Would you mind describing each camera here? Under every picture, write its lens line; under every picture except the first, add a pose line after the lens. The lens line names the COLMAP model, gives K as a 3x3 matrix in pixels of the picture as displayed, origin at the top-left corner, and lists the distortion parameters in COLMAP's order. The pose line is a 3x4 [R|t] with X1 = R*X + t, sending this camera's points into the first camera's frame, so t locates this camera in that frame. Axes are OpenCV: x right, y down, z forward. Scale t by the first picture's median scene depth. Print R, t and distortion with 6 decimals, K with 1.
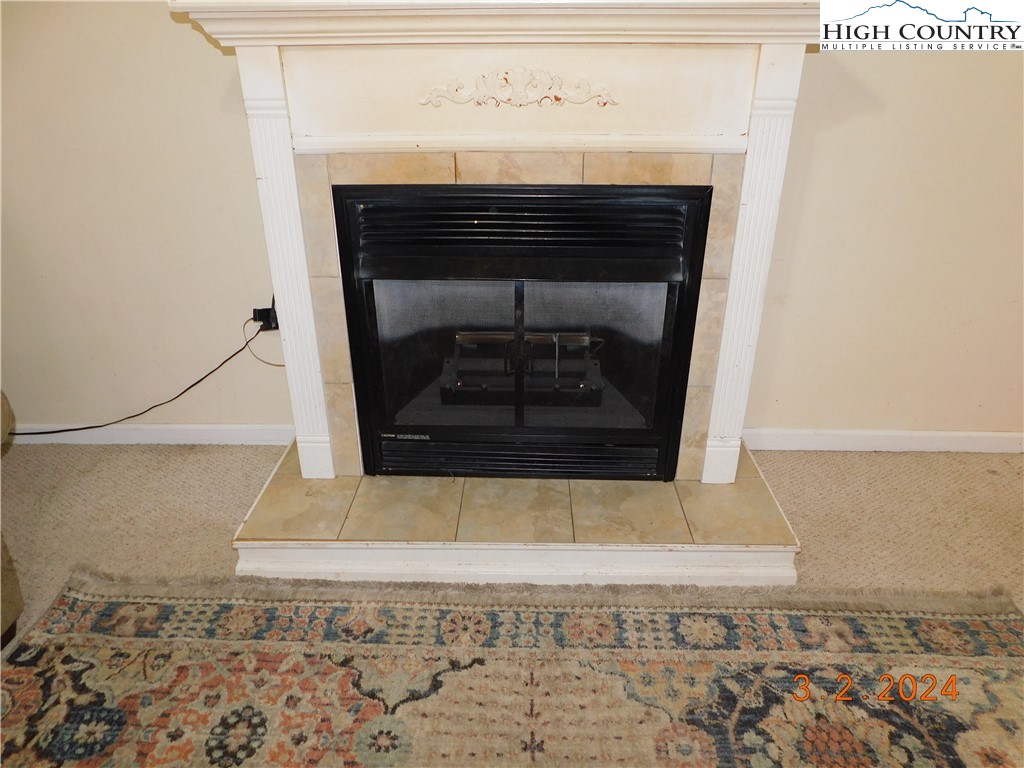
lens RADIAL K [[683.1, 0, 512.0], [0, 683.1, 384.0], [0, 0, 1]] dist [-0.067376, 0.062478]
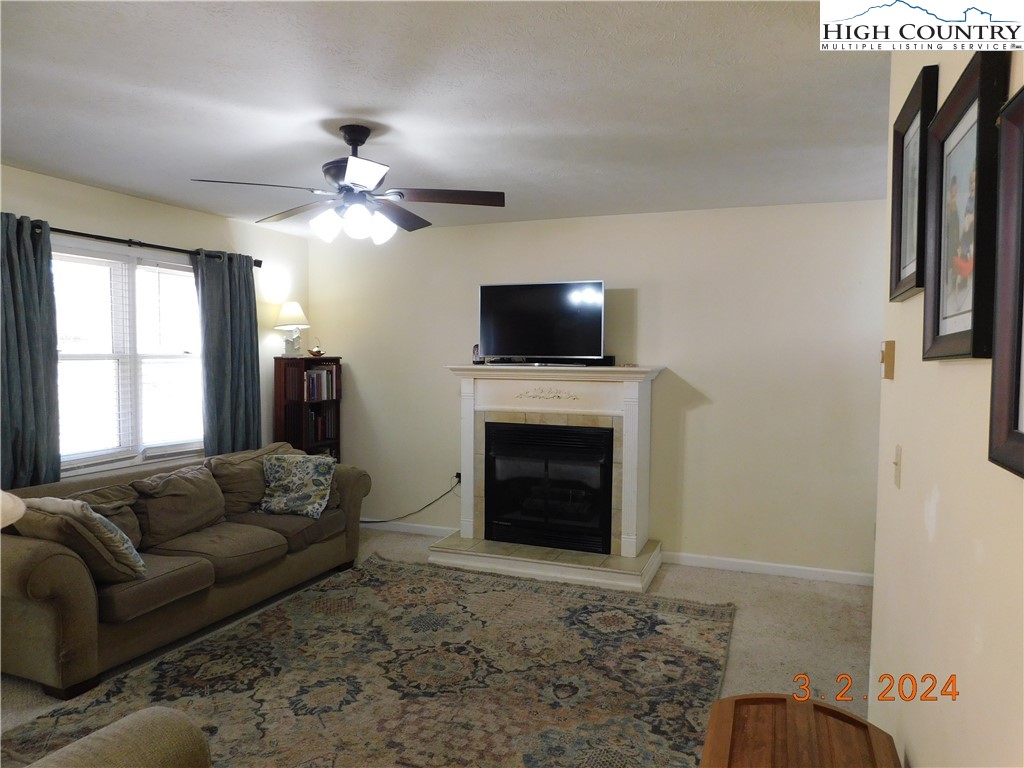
lens RADIAL K [[683.1, 0, 512.0], [0, 683.1, 384.0], [0, 0, 1]] dist [-0.067376, 0.062478]
pose [[0.937994, 0.024798, -0.345763, 0.850752], [-0.158210, 0.918122, -0.363348, 0.601115], [0.308442, 0.395521, 0.865116, -1.558096]]
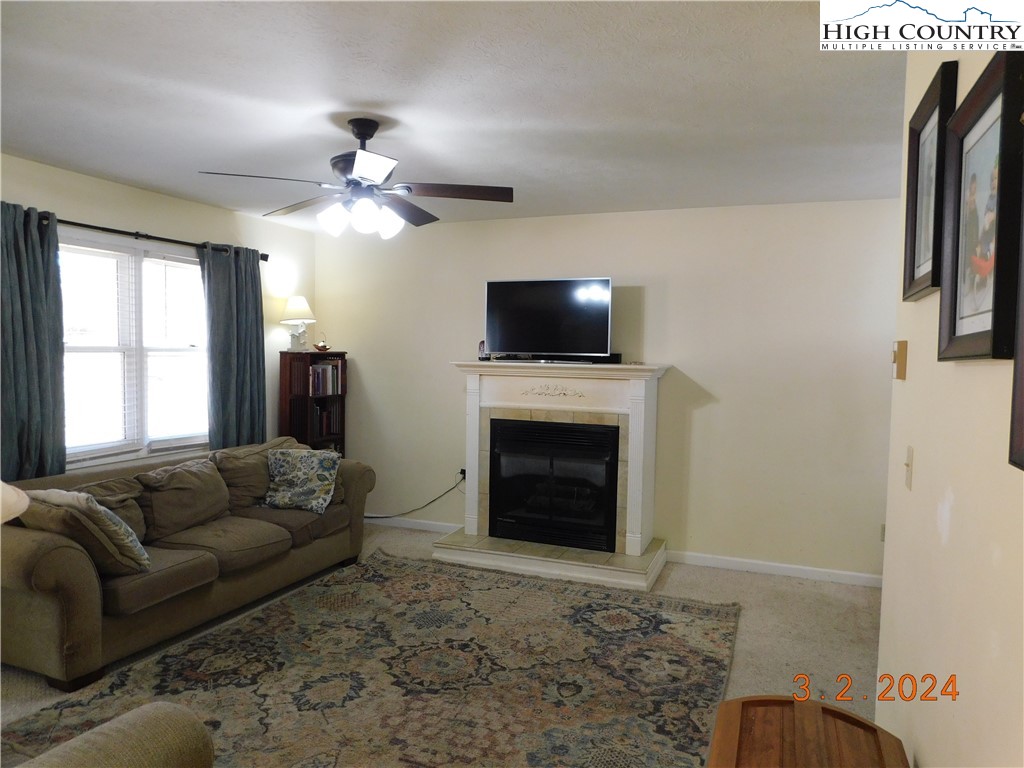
lens RADIAL K [[683.1, 0, 512.0], [0, 683.1, 384.0], [0, 0, 1]] dist [-0.067376, 0.062478]
pose [[0.935602, 0.035893, -0.351228, 0.840147], [-0.169640, 0.918160, -0.358058, 0.599001], [0.309631, 0.394582, 0.865121, -1.551074]]
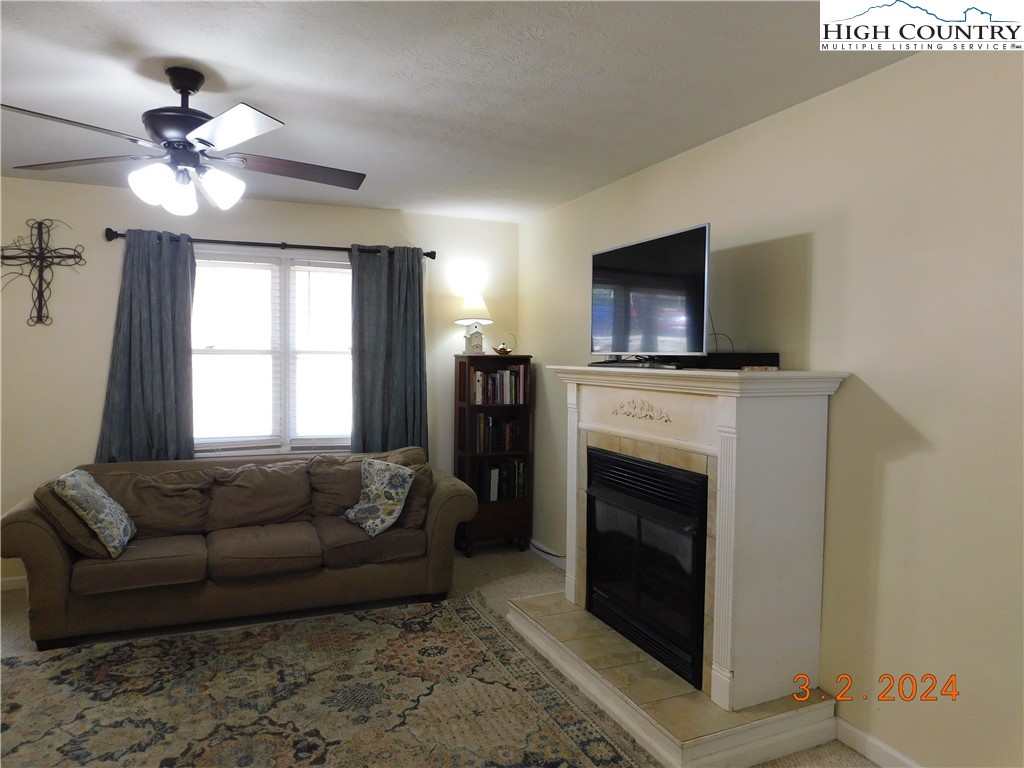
lens RADIAL K [[683.1, 0, 512.0], [0, 683.1, 384.0], [0, 0, 1]] dist [-0.067376, 0.062478]
pose [[0.422322, 0.046993, -0.905227, 1.511122], [-0.402458, 0.904545, -0.140804, -0.079637], [0.812201, 0.423781, 0.400922, -0.095018]]
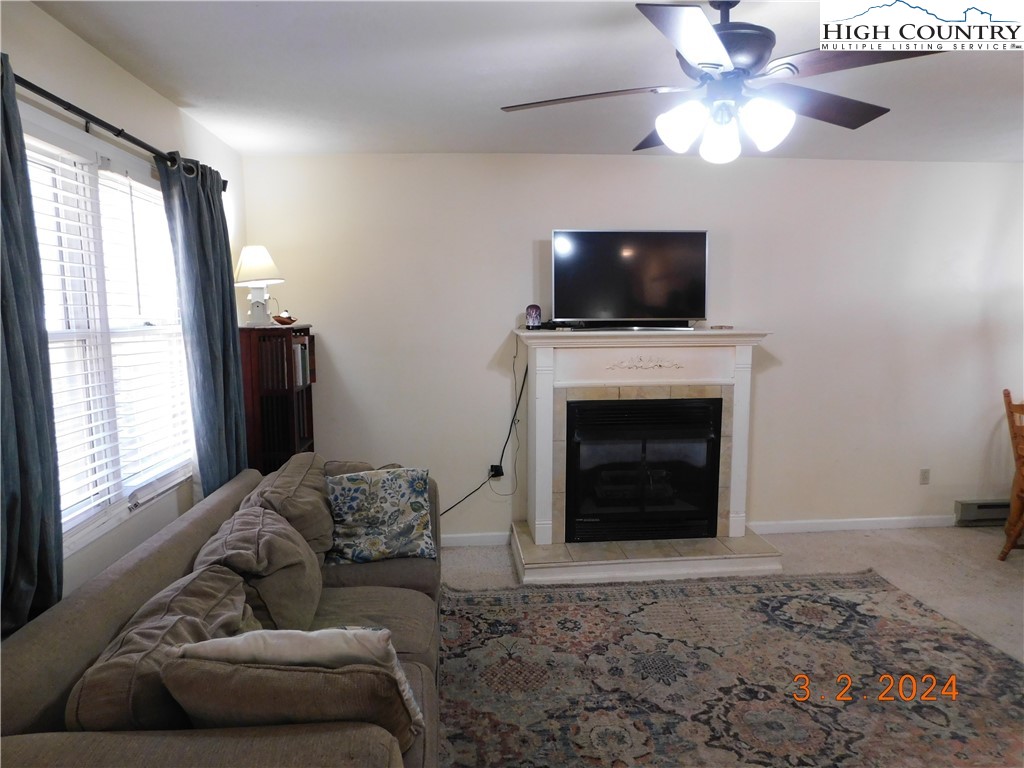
lens RADIAL K [[683.1, 0, 512.0], [0, 683.1, 384.0], [0, 0, 1]] dist [-0.067376, 0.062478]
pose [[0.994006, -0.015933, 0.108158, -0.713437], [0.050854, 0.943161, -0.328422, 0.420300], [-0.096778, 0.331954, 0.938318, -1.228592]]
